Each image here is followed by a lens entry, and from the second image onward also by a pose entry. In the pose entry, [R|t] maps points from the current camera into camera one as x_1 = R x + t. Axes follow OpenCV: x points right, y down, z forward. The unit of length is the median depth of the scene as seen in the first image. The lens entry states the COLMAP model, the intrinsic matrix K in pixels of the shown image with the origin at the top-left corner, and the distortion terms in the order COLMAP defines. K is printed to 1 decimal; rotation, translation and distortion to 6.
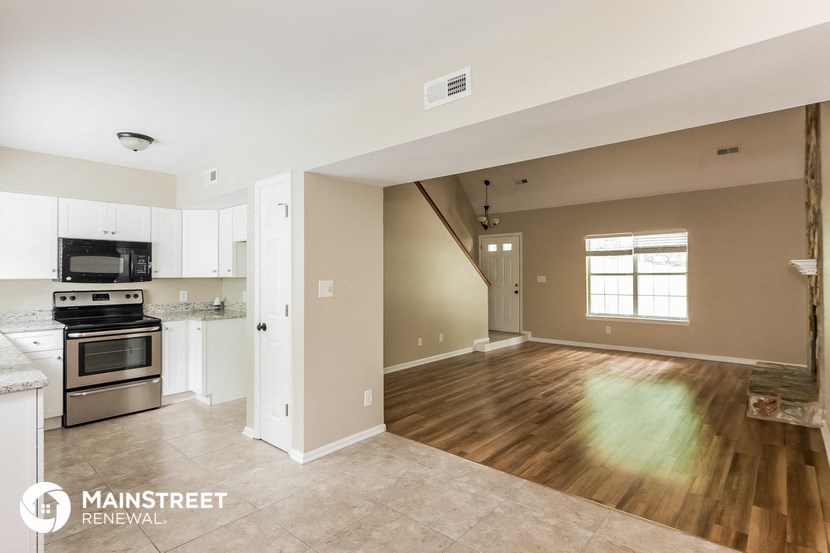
lens RADIAL K [[421.0, 0, 412.0], [0, 421.0, 275.0], [0, 0, 1]] dist [0.002143, 0.000594]
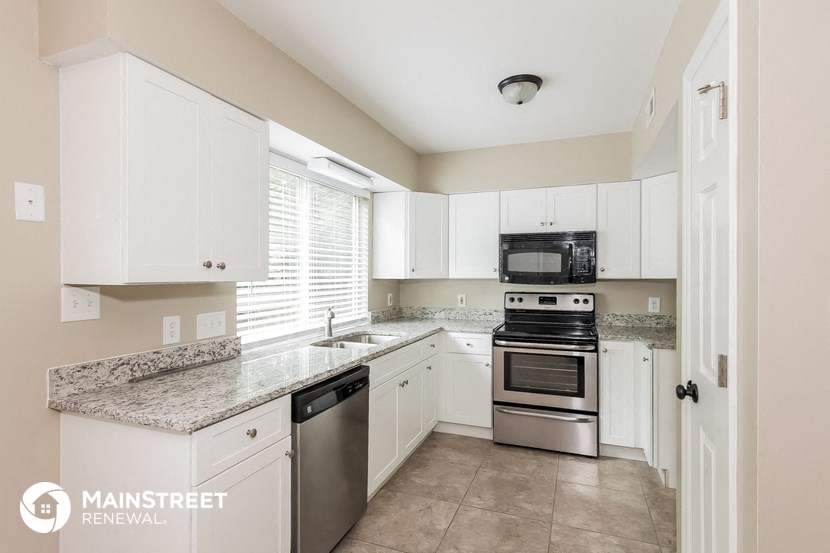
lens RADIAL K [[421.0, 0, 408.2], [0, 421.0, 277.3], [0, 0, 1]] dist [0.002143, 0.000594]
pose [[0.342576, 0.007965, -0.939456, -0.032496], [-0.001253, 0.999967, 0.008021, -0.000858], [0.939489, -0.001570, 0.342575, 0.460419]]
